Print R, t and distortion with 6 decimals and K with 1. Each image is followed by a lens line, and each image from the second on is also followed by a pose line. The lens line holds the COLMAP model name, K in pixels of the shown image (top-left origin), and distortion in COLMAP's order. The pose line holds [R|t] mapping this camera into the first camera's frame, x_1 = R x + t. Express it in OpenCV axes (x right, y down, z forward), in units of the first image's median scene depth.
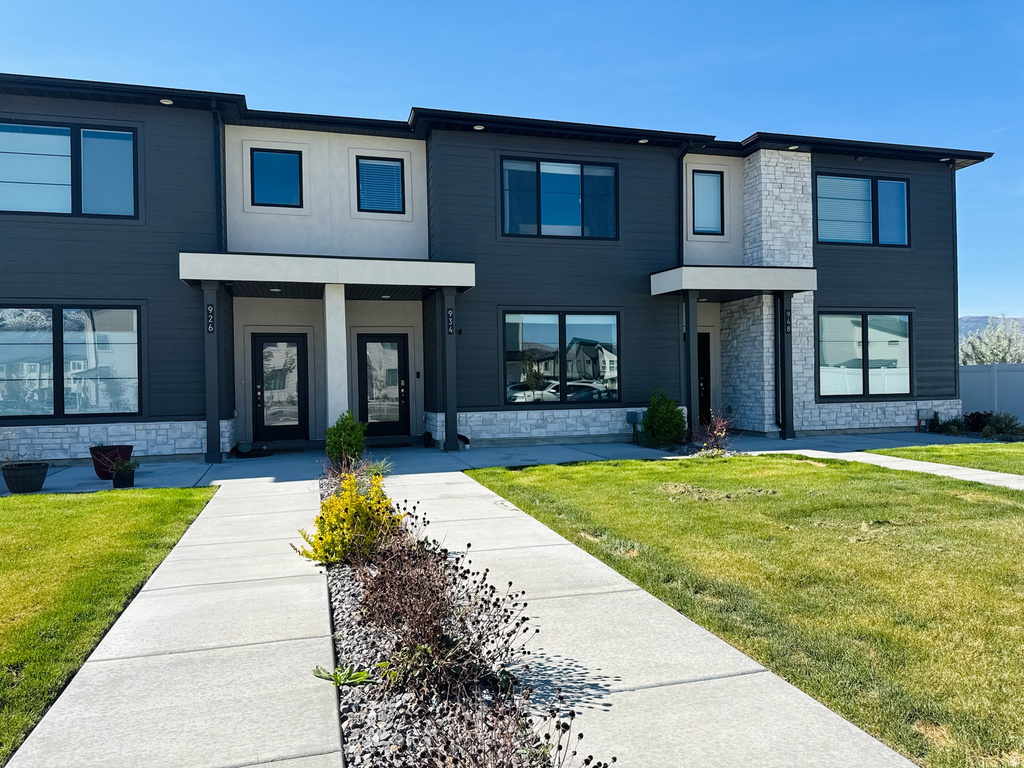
lens RADIAL K [[723.8, 0, 515.4], [0, 723.8, 381.6], [0, 0, 1]] dist [0.068274, -0.093248]
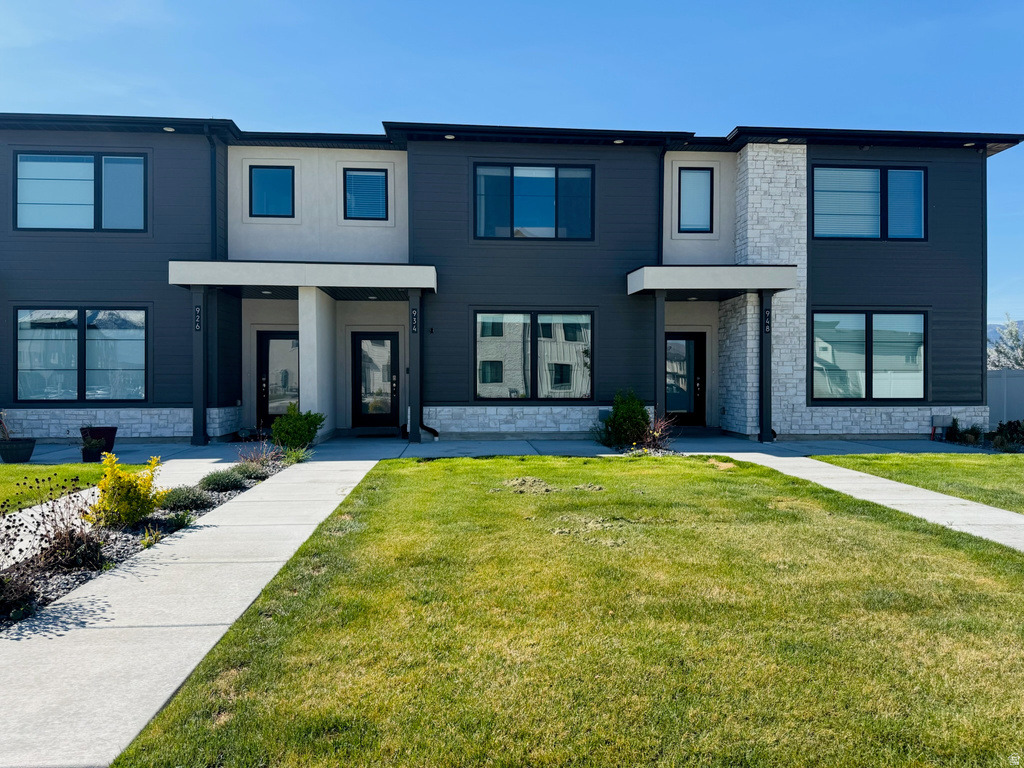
lens RADIAL K [[723.8, 0, 515.4], [0, 723.8, 381.6], [0, 0, 1]] dist [0.068274, -0.093248]
pose [[0.980034, 0.017416, -0.198064, 0.242696], [-0.016479, 0.999844, 0.006375, -0.002640], [0.198144, -0.002984, 0.980168, -0.015181]]
